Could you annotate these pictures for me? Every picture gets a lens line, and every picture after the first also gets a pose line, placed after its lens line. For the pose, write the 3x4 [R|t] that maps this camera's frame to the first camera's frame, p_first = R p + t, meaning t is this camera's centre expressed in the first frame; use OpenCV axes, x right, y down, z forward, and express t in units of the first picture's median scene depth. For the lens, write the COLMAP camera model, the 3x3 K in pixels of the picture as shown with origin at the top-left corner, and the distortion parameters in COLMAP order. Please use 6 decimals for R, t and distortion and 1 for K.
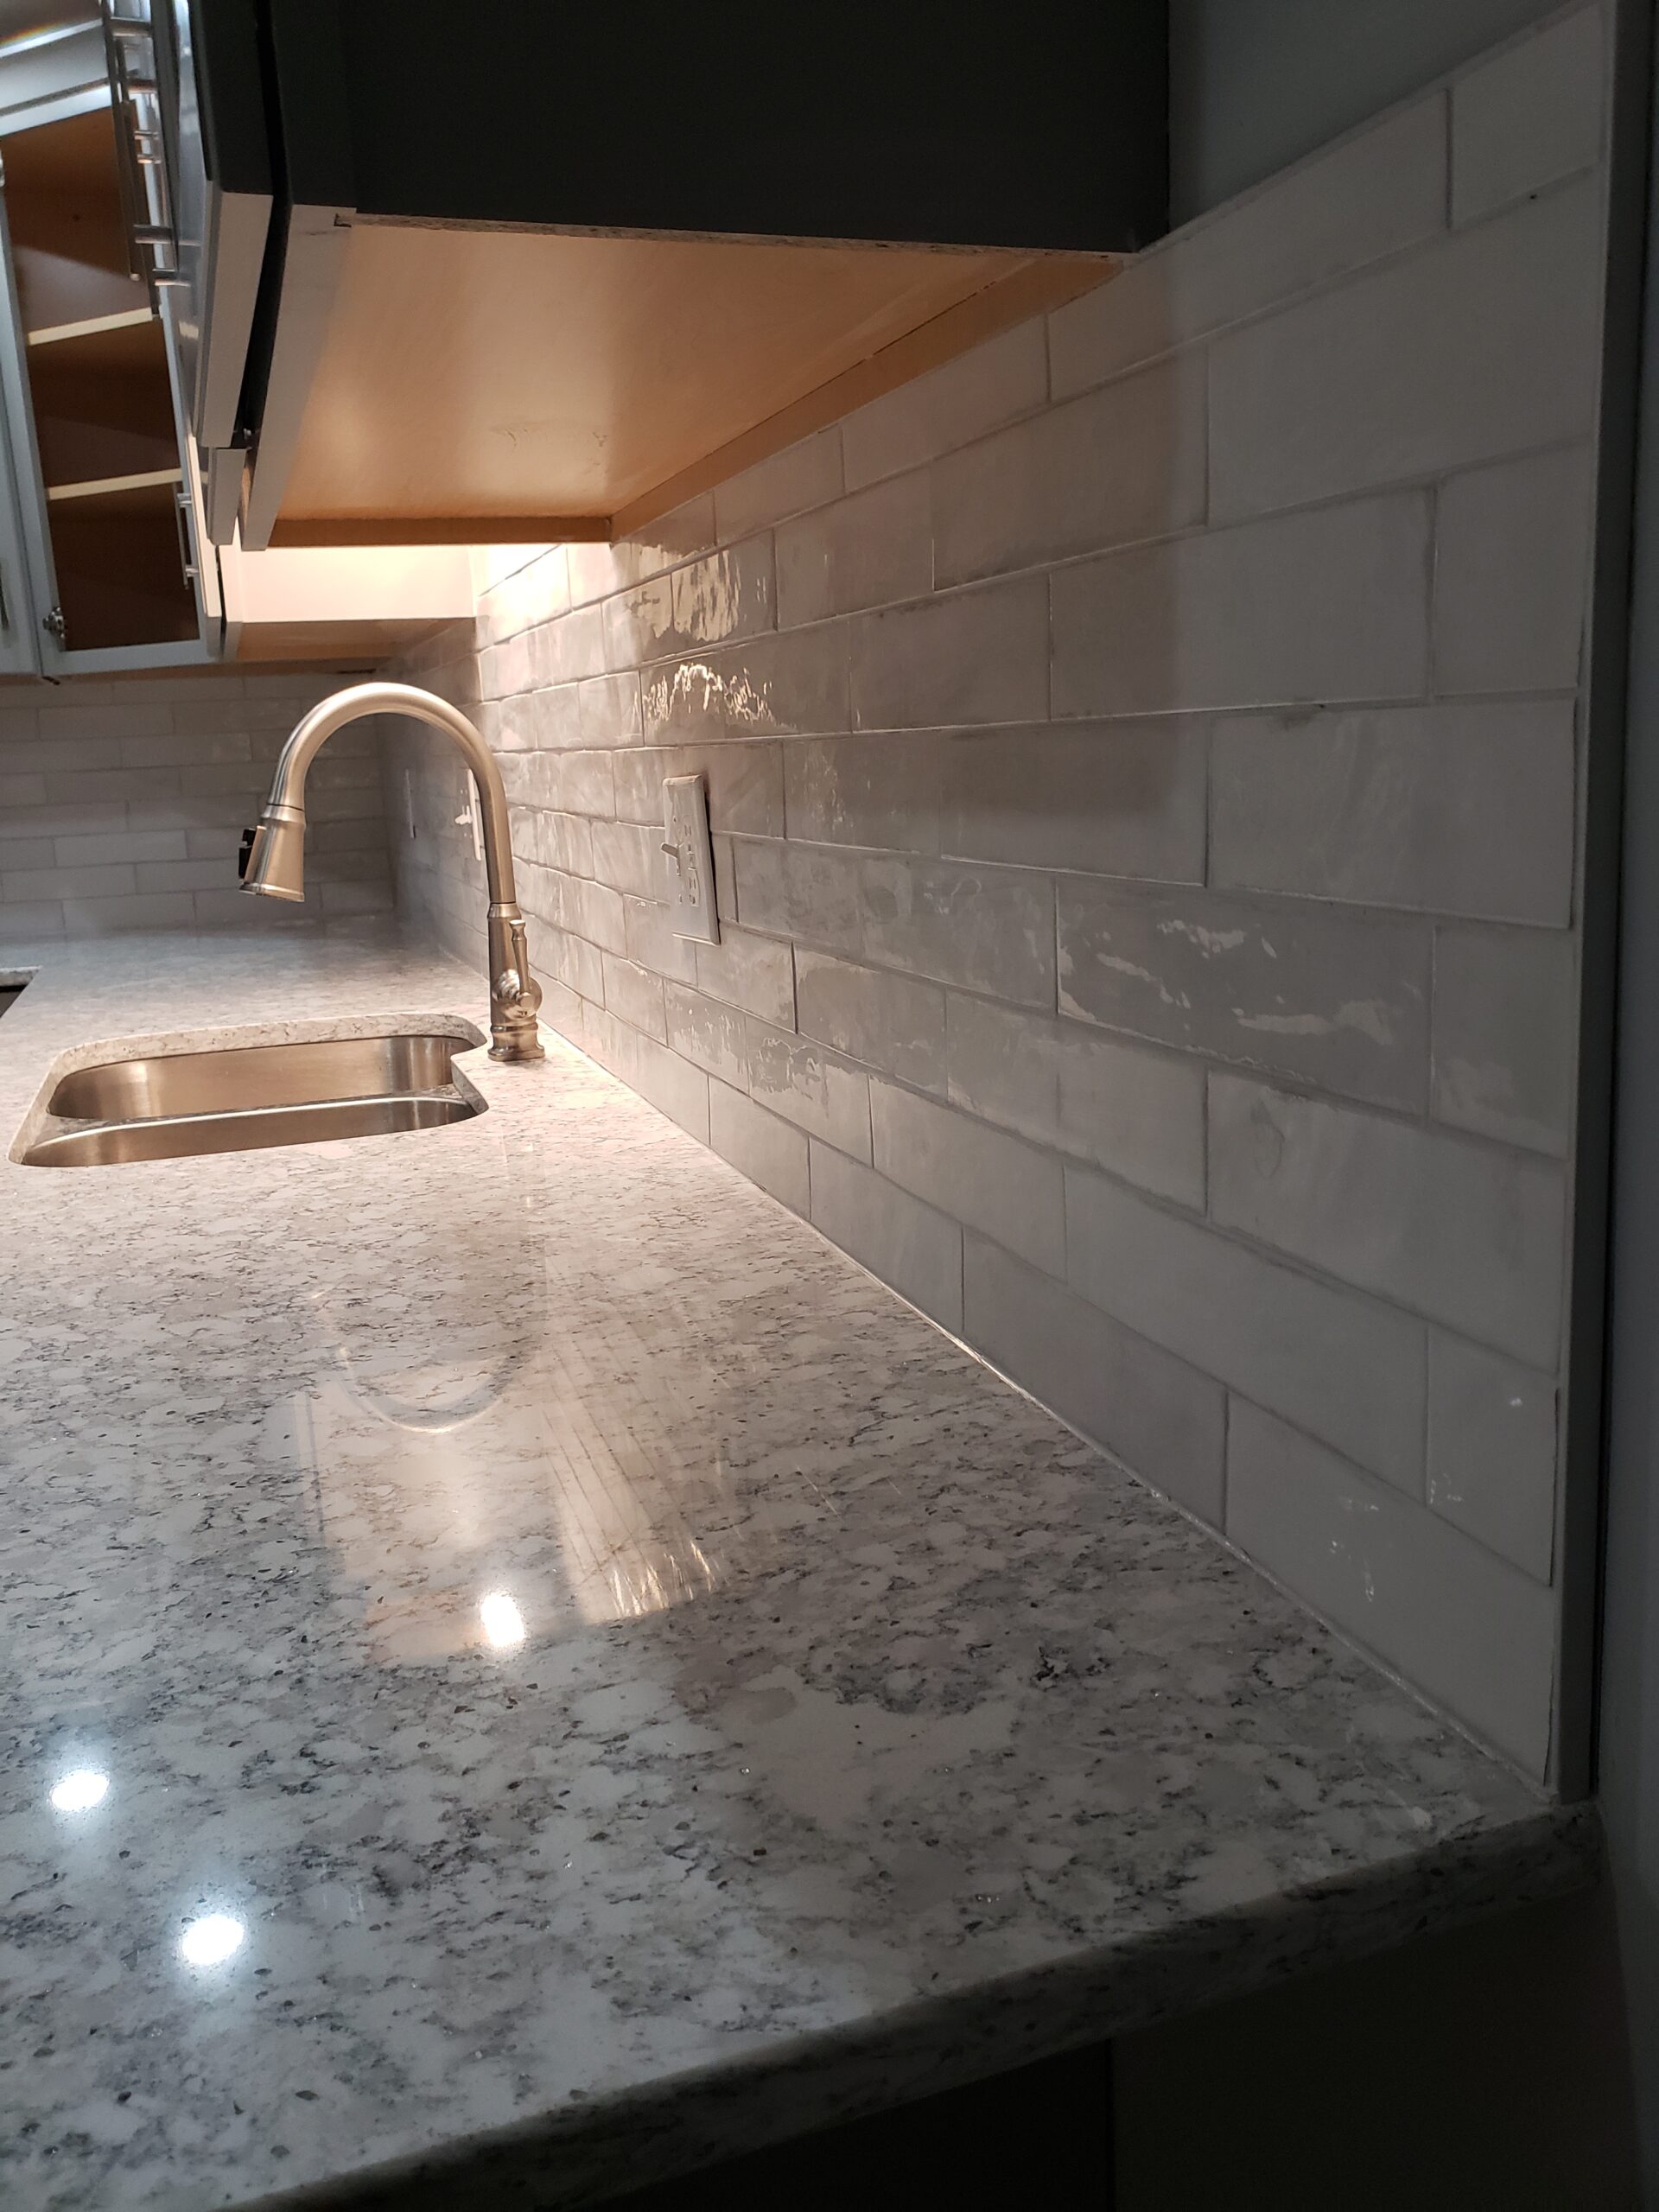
lens RADIAL K [[1746.6, 0, 856.5], [0, 1746.6, 1080.2], [0, 0, 1]] dist [0.035050, -0.059739]
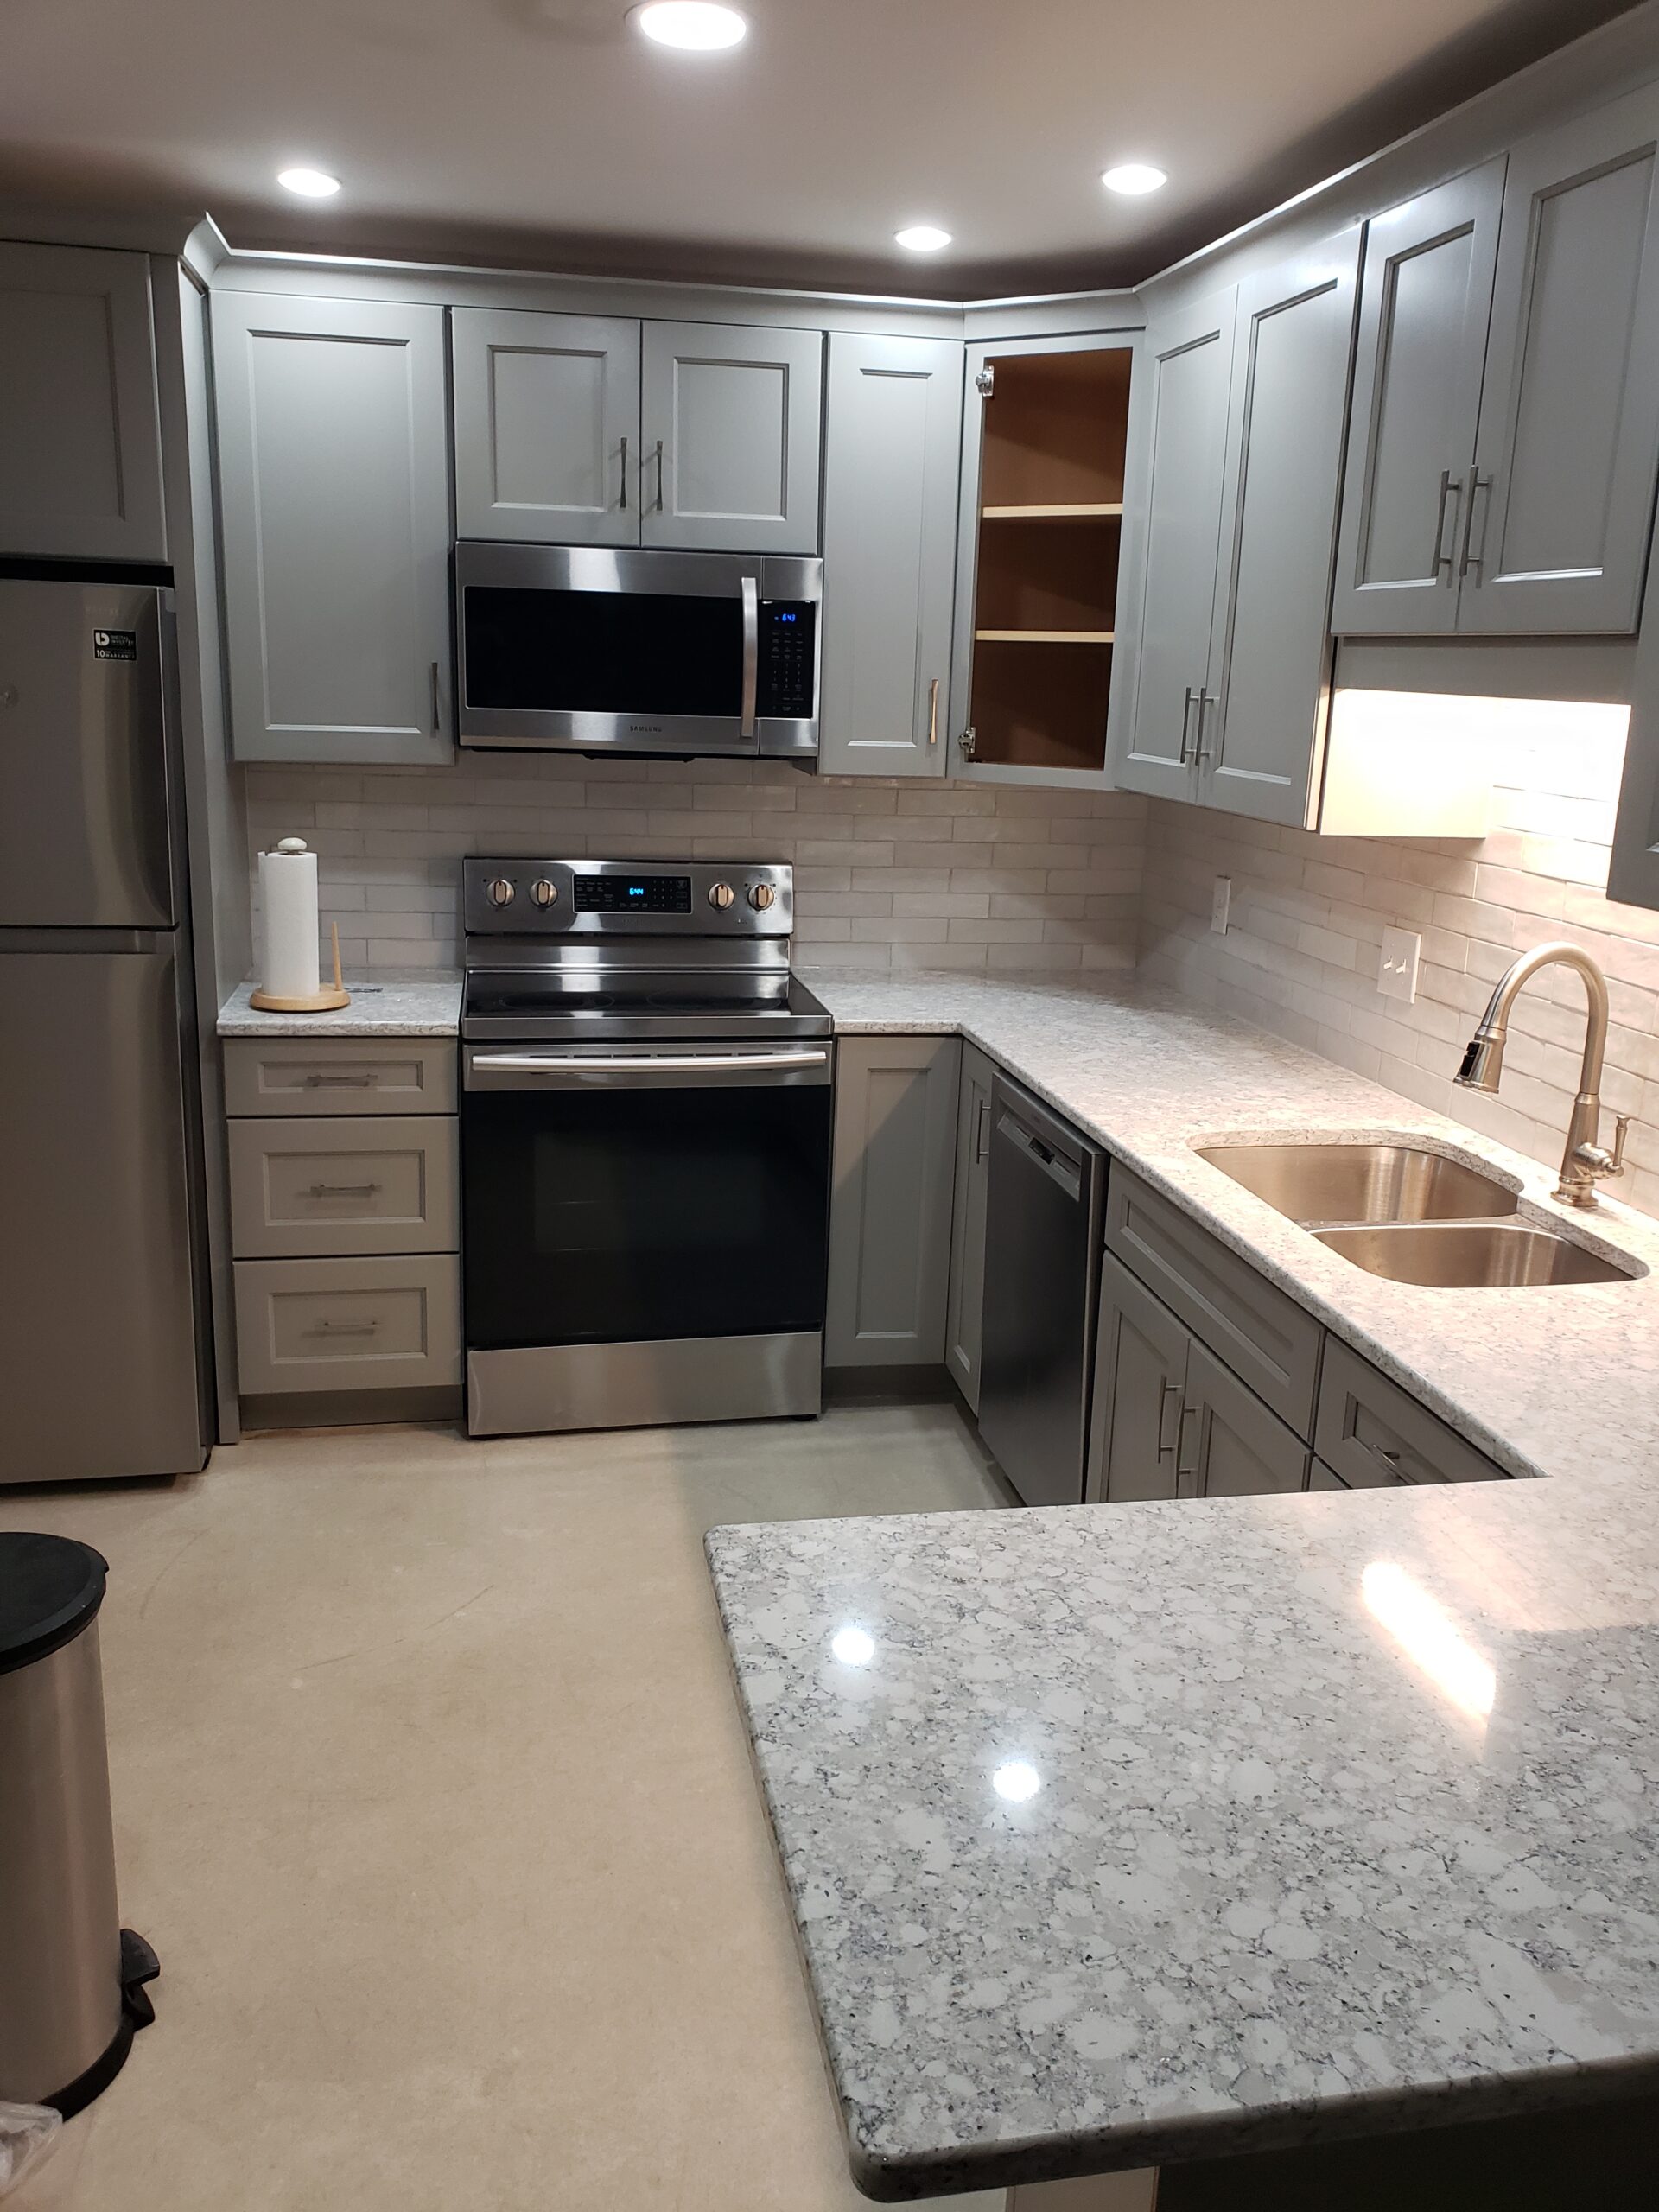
lens RADIAL K [[1746.6, 0, 842.5], [0, 1746.6, 1082.1], [0, 0, 1]] dist [0.035050, -0.059739]
pose [[0.984556, 0.110306, -0.135950, -1.358150], [-0.104708, 0.993359, 0.047686, -0.263384], [0.140307, -0.032715, 0.989567, -1.011823]]
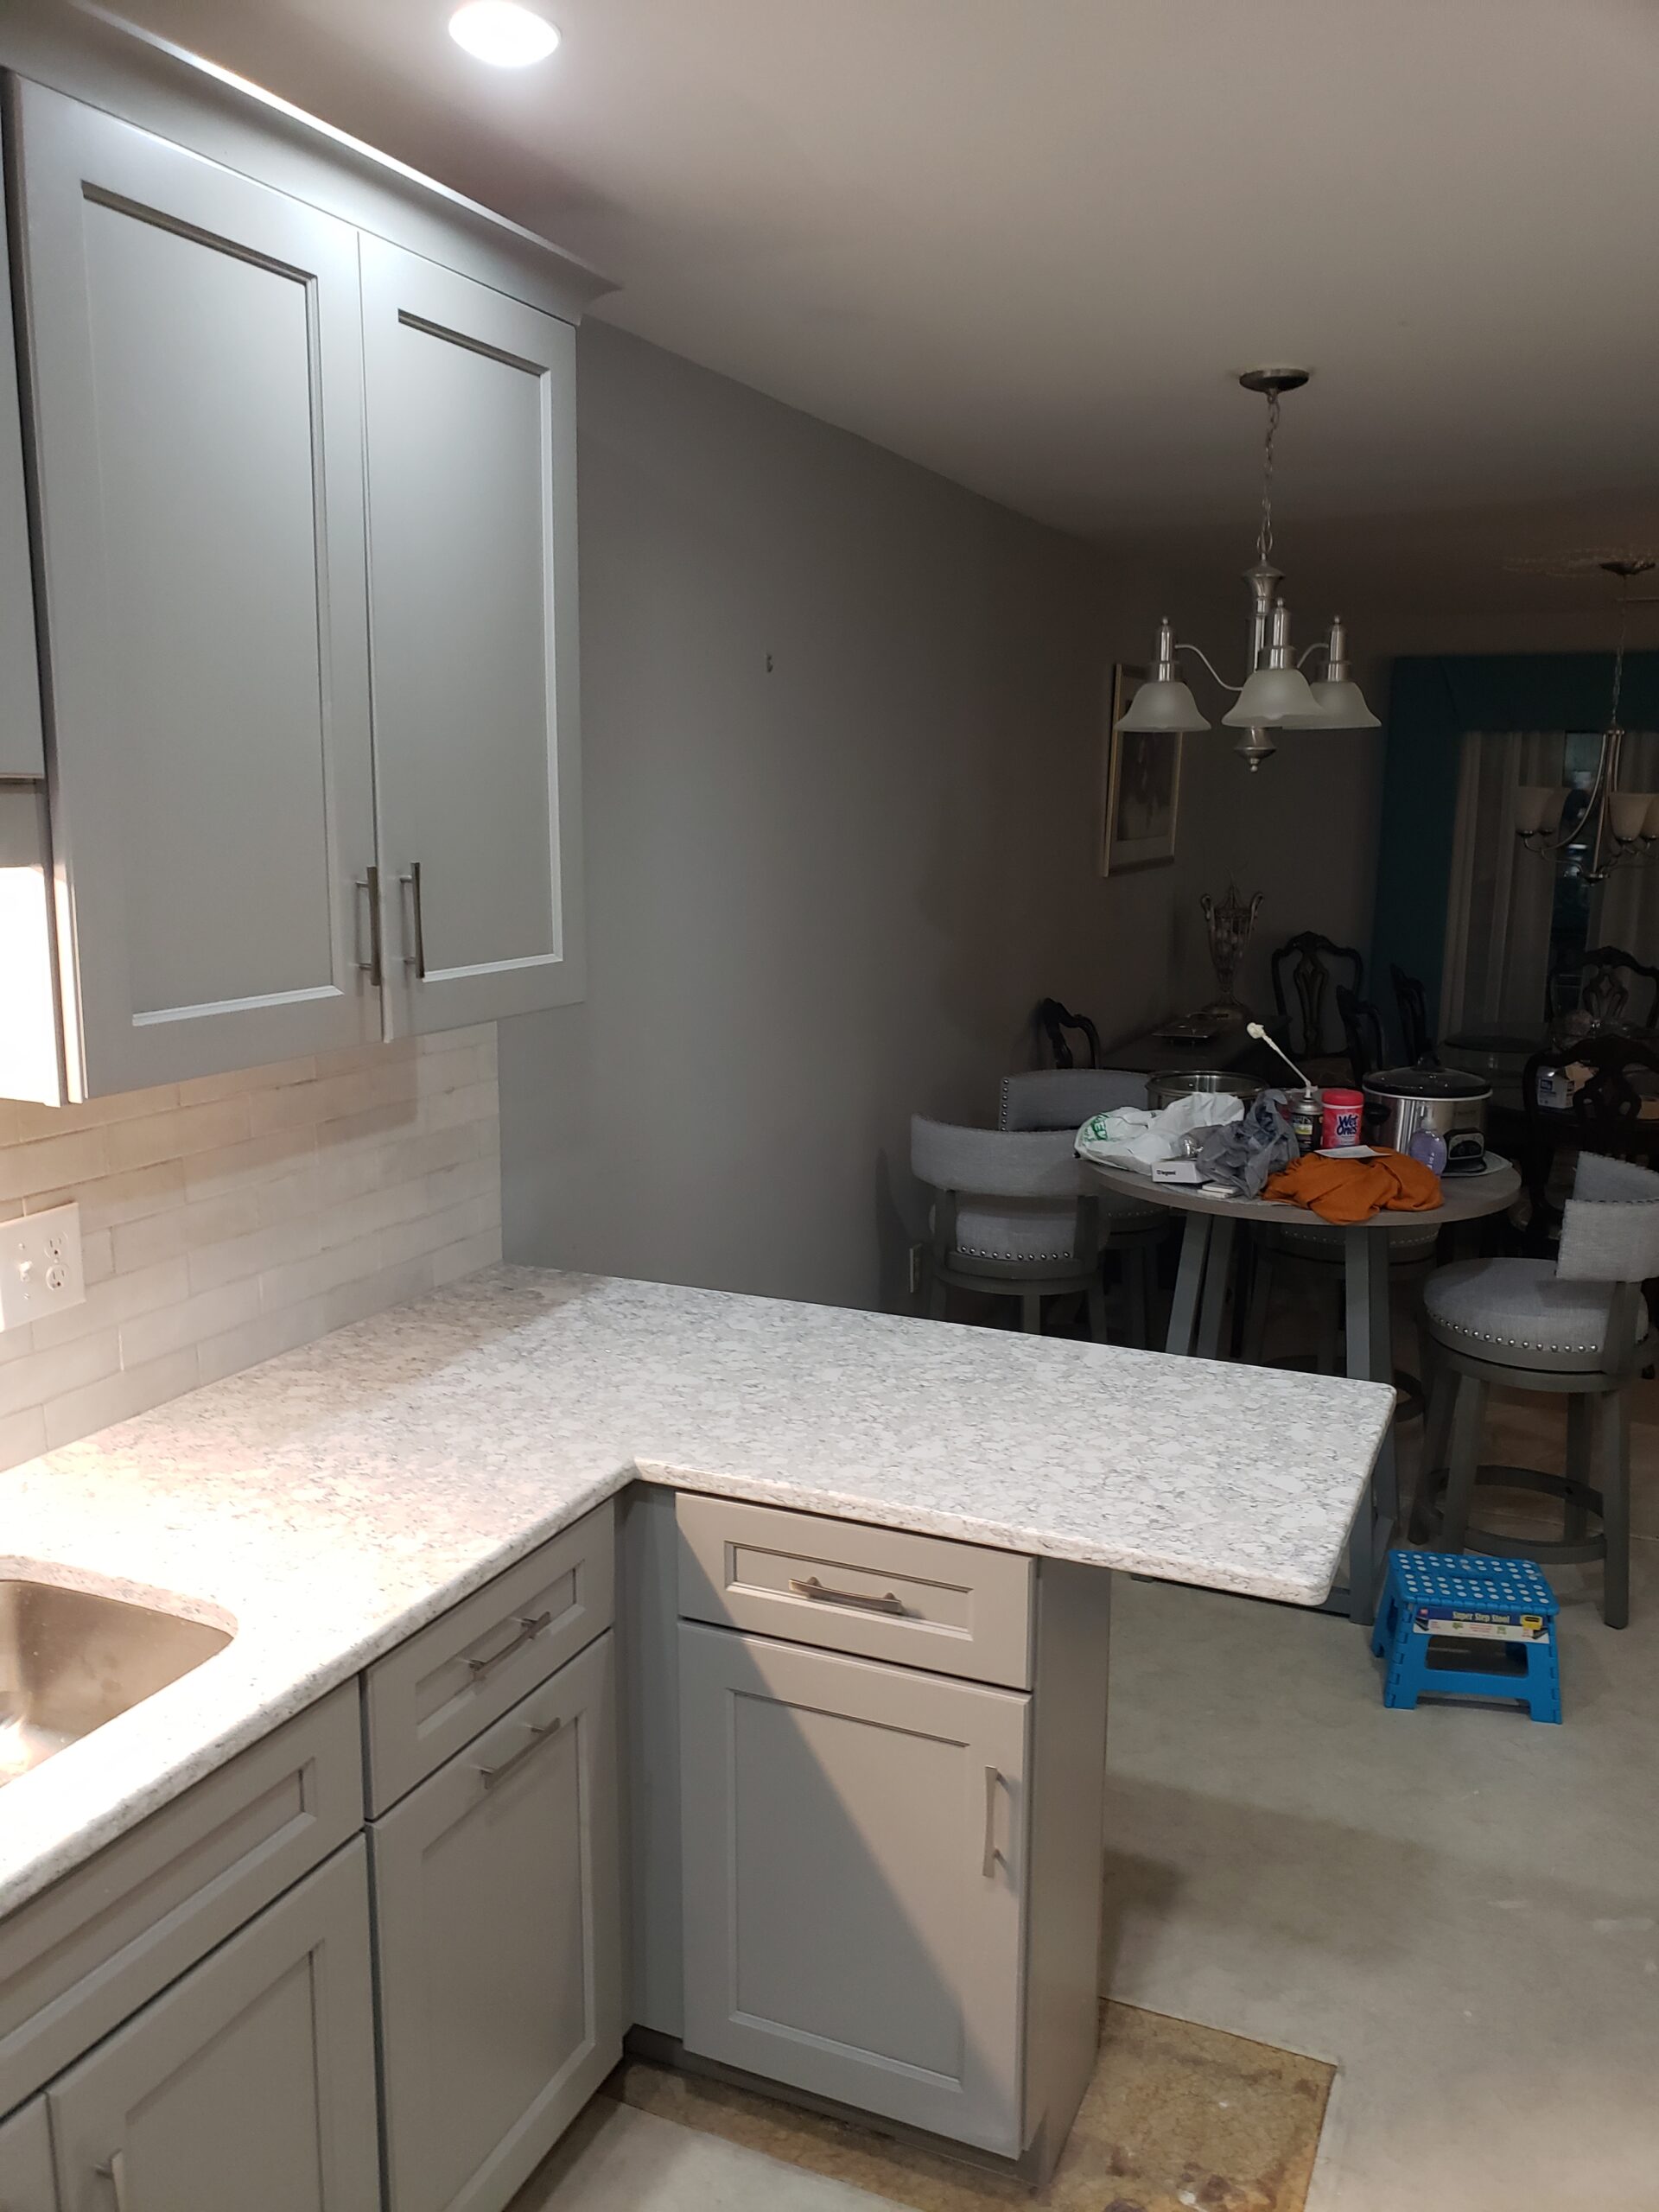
lens RADIAL K [[1746.6, 0, 817.4], [0, 1746.6, 1136.7], [0, 0, 1]] dist [0.035050, -0.059739]
pose [[-0.713957, -0.104429, 0.692358, -2.721765], [0.155429, 0.940508, 0.302135, -0.986584], [-0.682720, 0.323324, -0.655252, 2.501175]]
